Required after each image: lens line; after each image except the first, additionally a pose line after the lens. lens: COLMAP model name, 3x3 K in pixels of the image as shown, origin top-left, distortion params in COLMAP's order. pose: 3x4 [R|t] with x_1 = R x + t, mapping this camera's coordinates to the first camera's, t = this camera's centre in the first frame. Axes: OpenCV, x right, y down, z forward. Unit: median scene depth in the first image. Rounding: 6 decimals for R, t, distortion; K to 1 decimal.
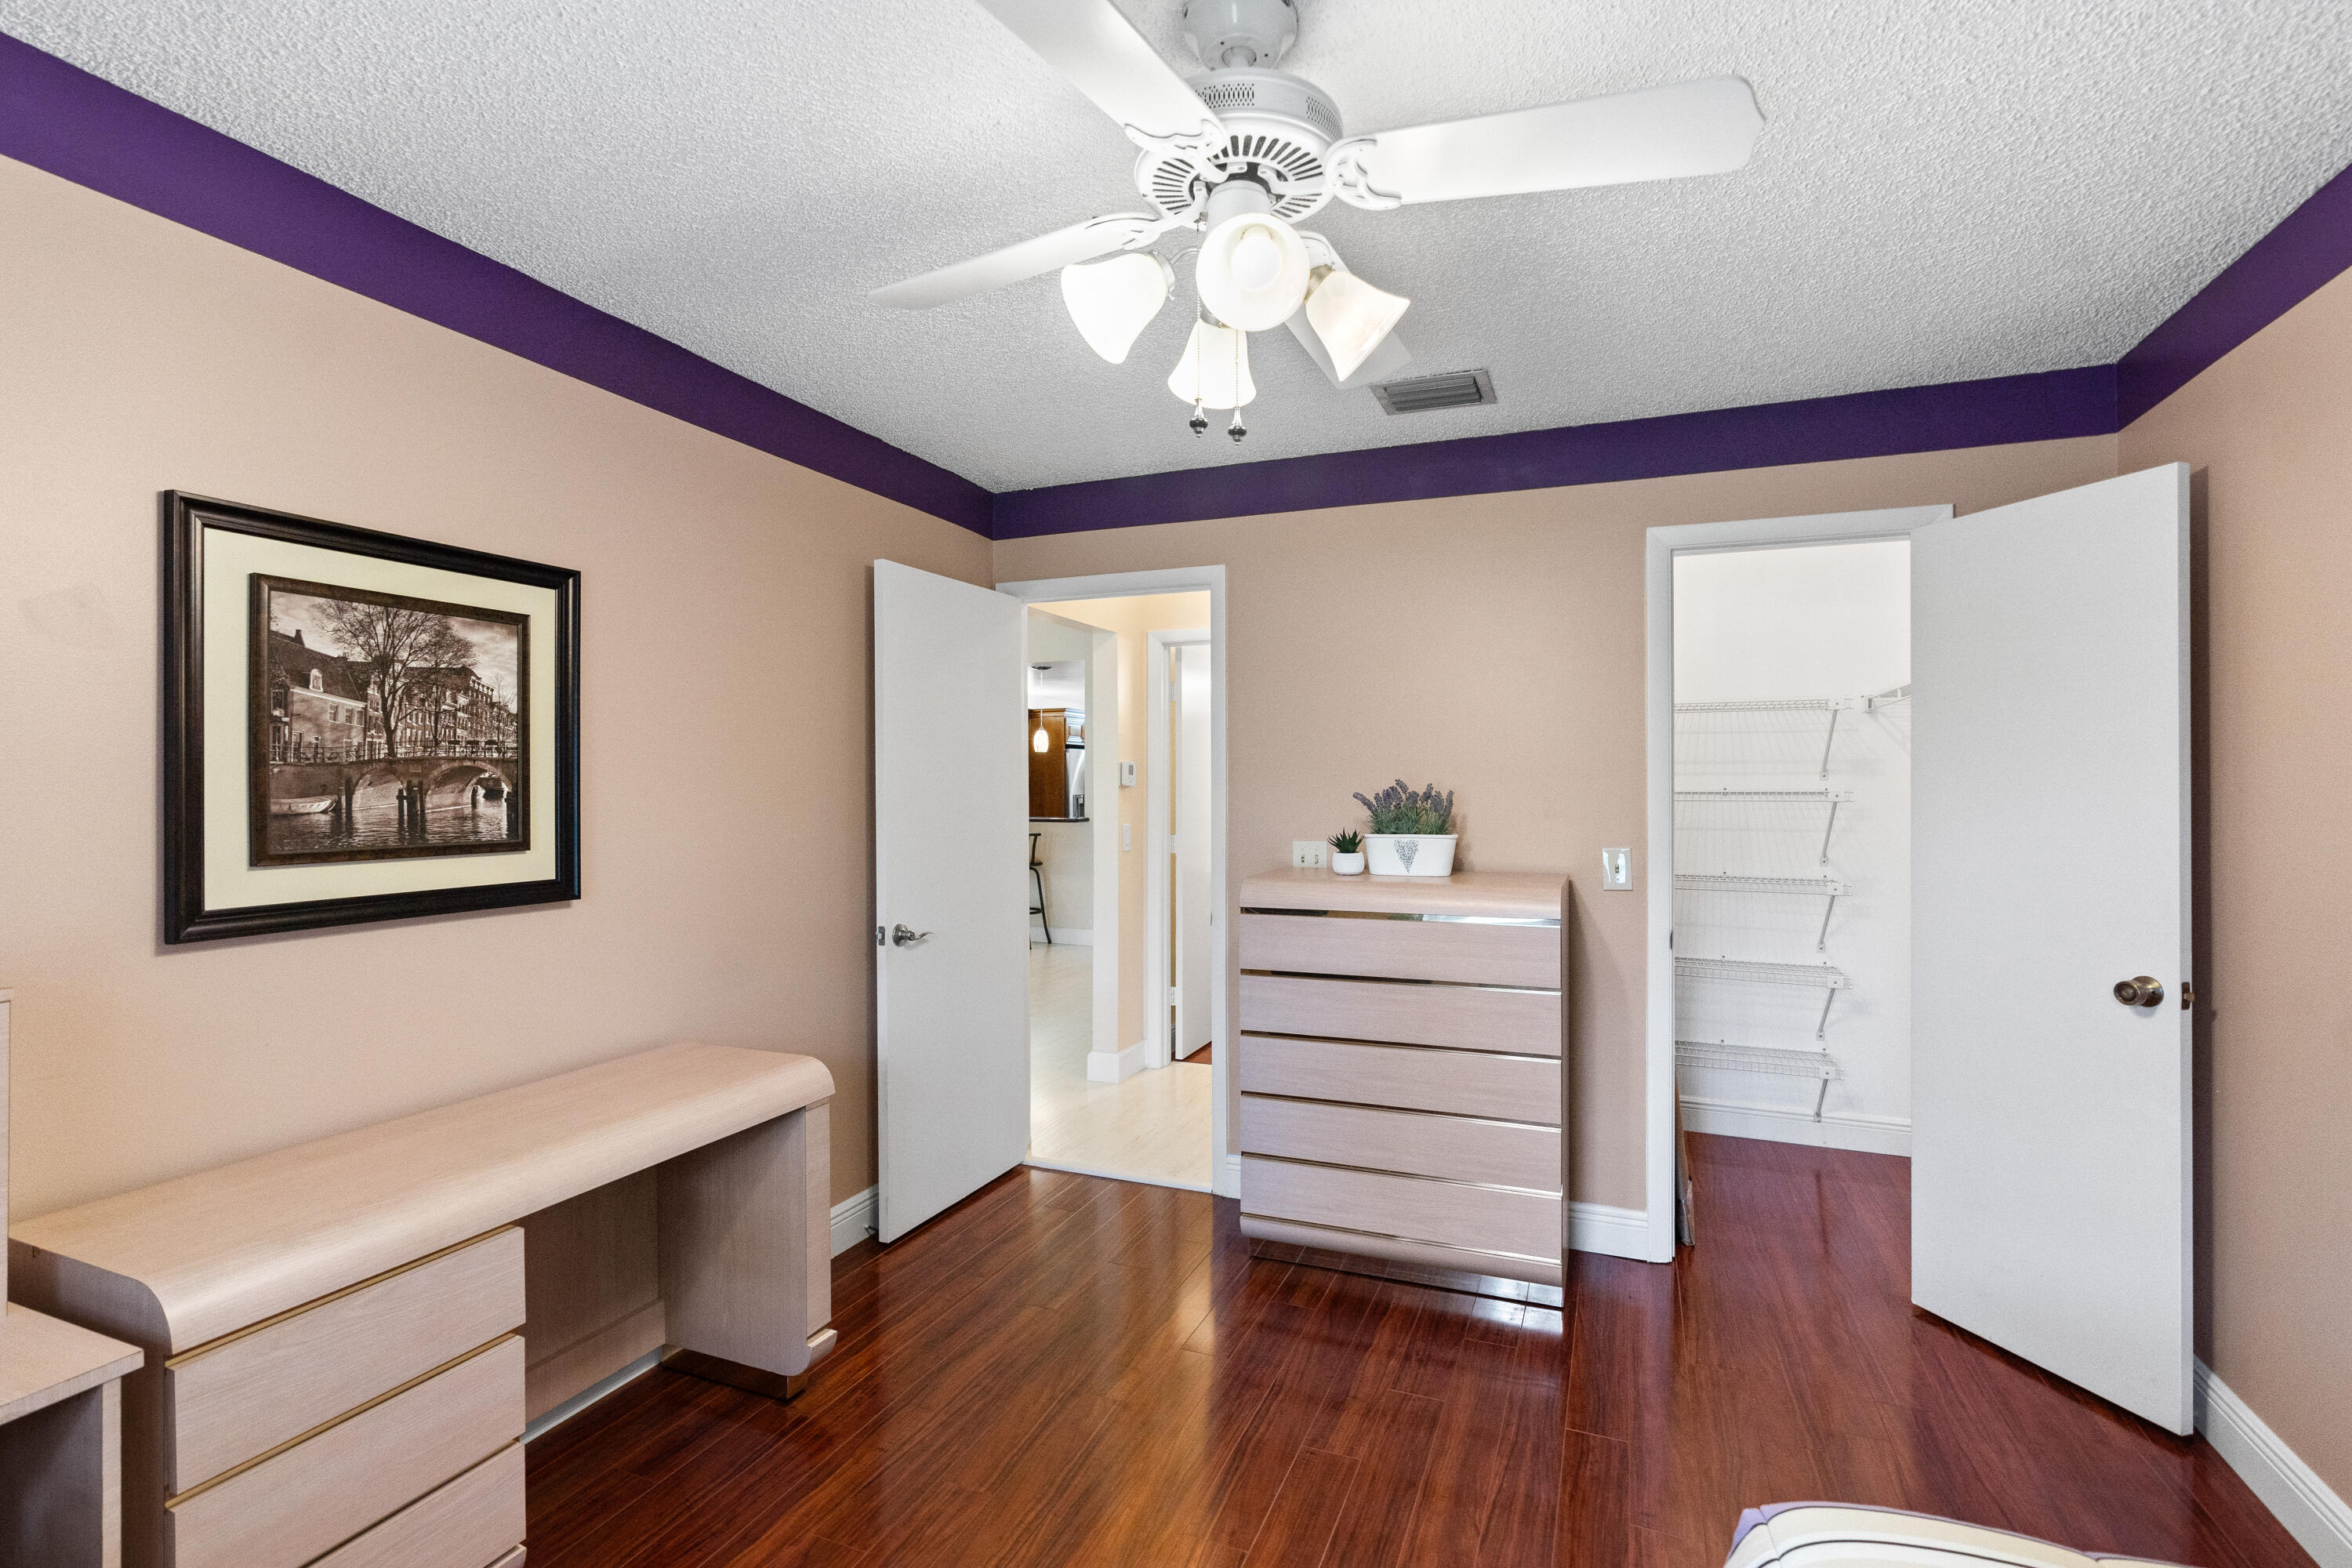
lens RADIAL K [[1061.7, 0, 1180.9], [0, 1061.7, 775.1], [0, 0, 1]] dist [-0.005222, 0.000140]
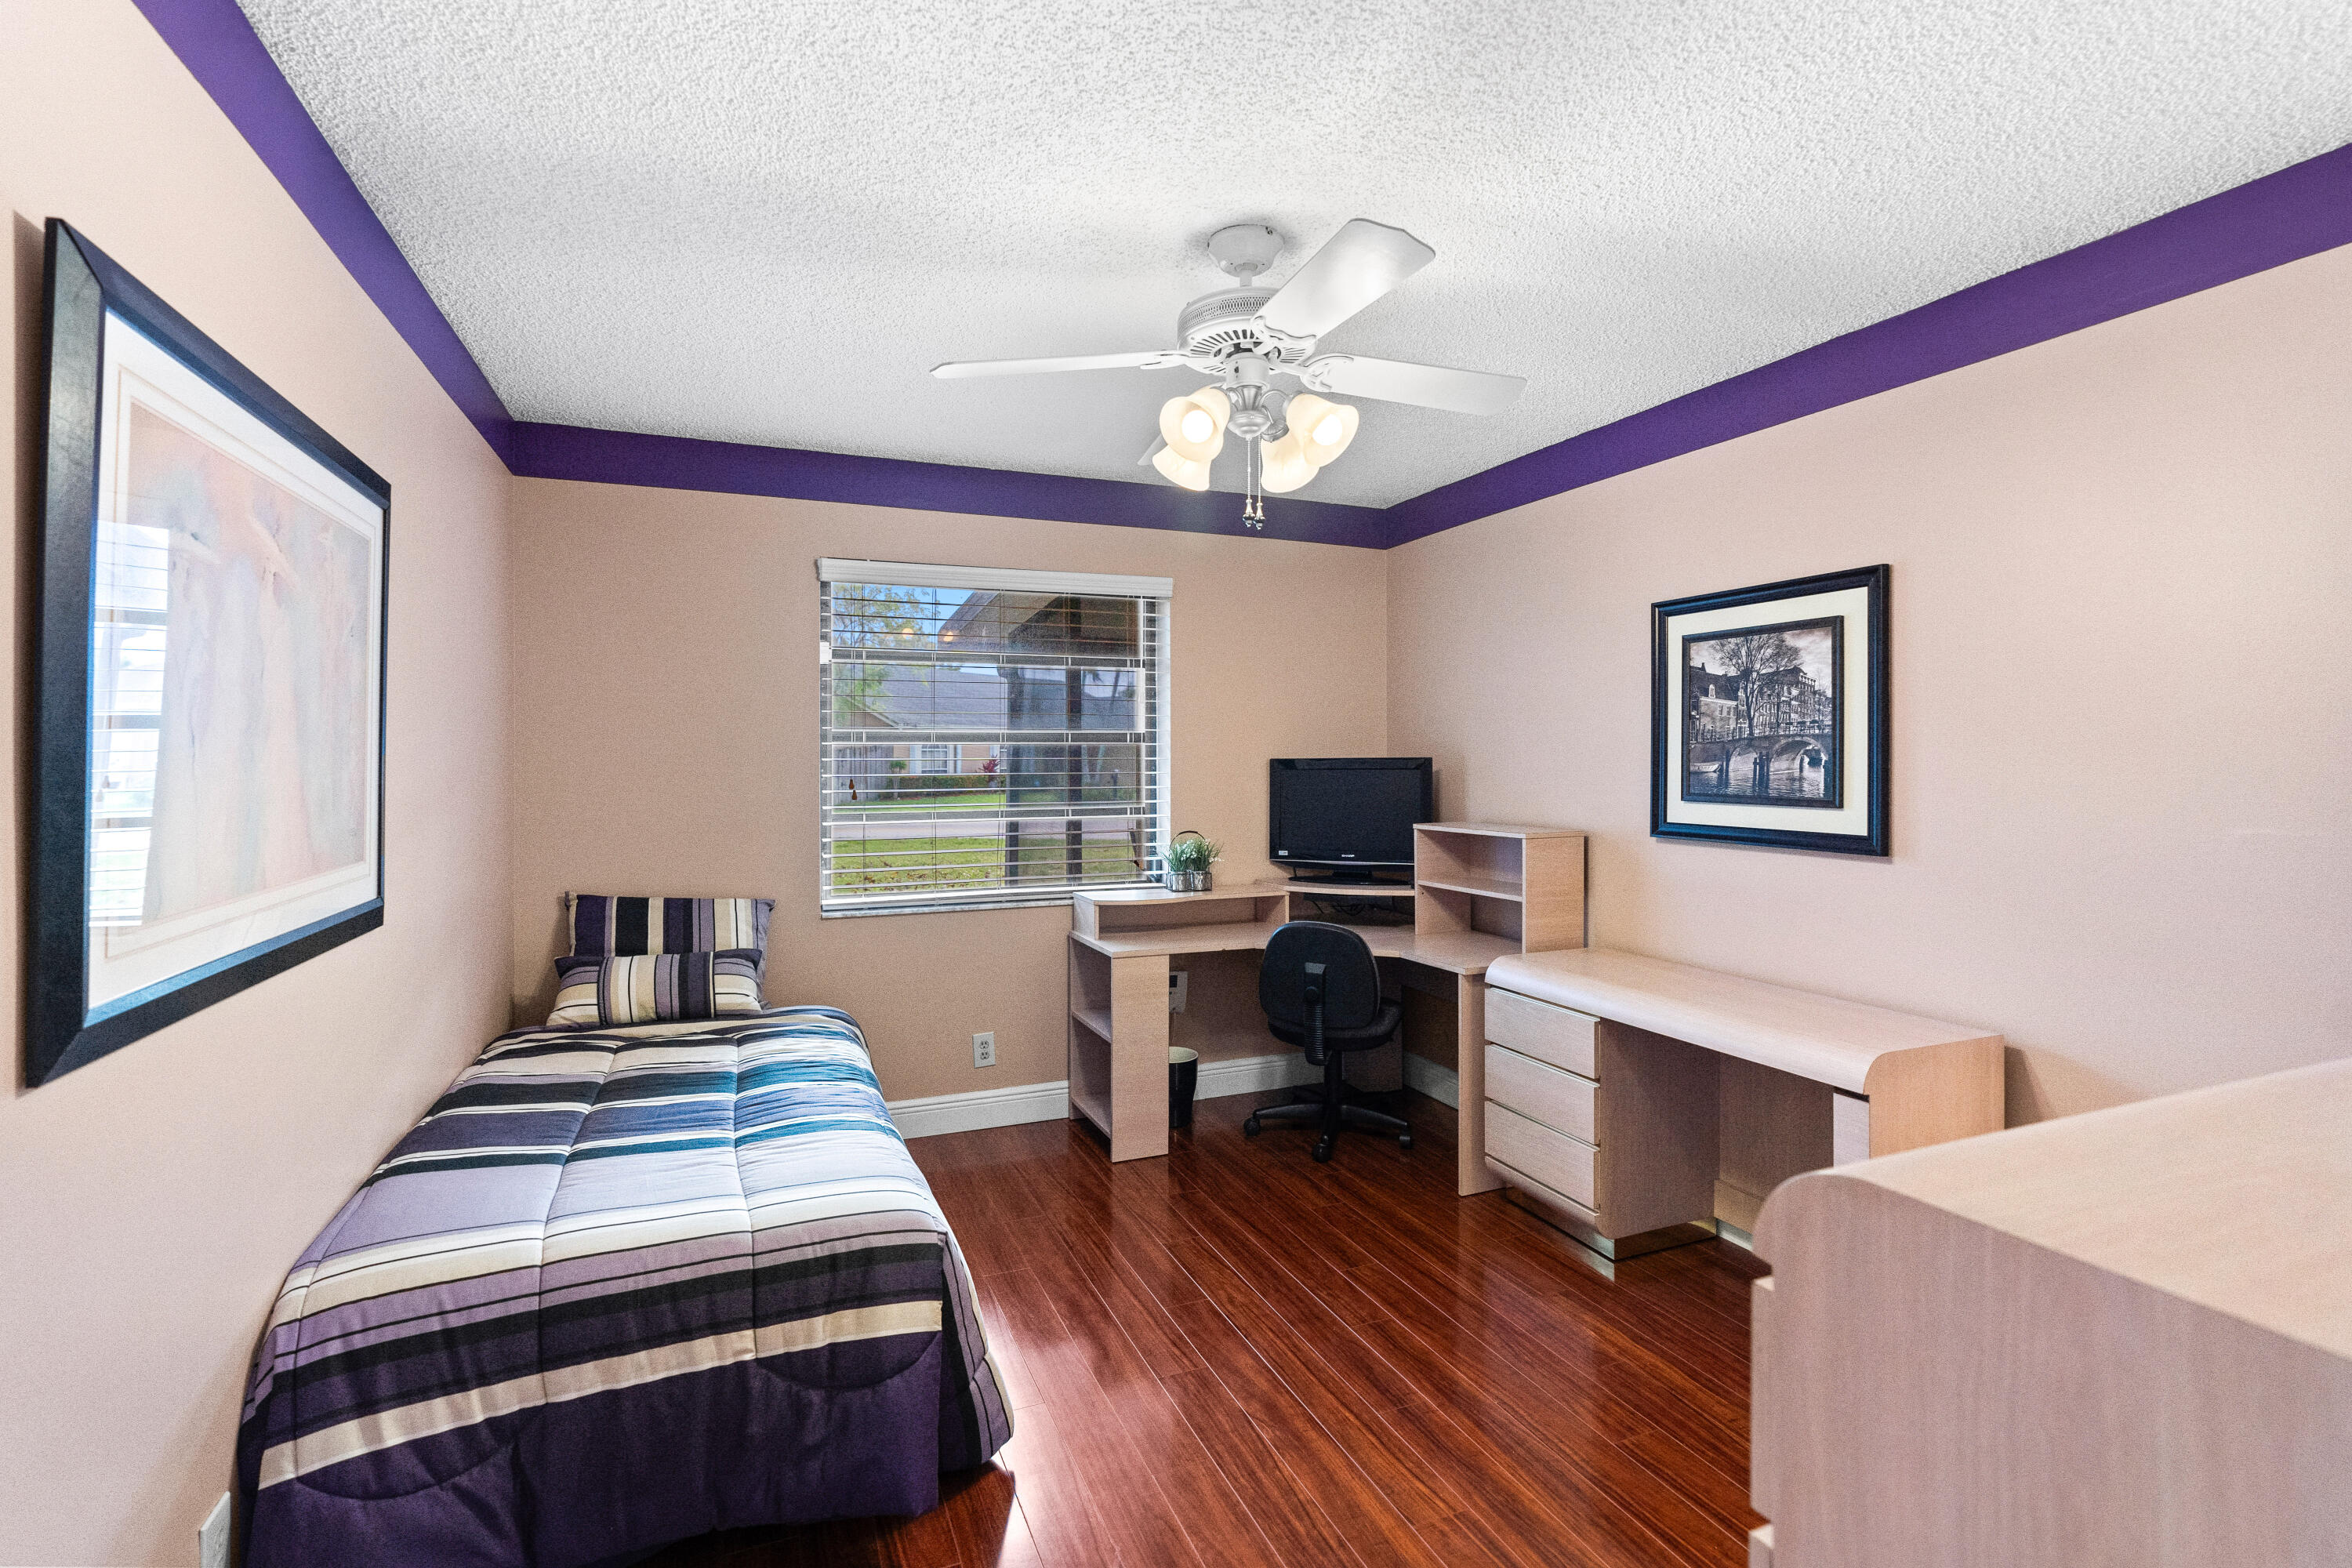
lens RADIAL K [[1061.7, 0, 1180.9], [0, 1061.7, 775.1], [0, 0, 1]] dist [-0.005222, 0.000140]
pose [[-0.714106, 0.009587, -0.699972, 0.847552], [0.002764, 0.999937, 0.010875, 0.018826], [0.700033, 0.005832, -0.714087, 1.457309]]
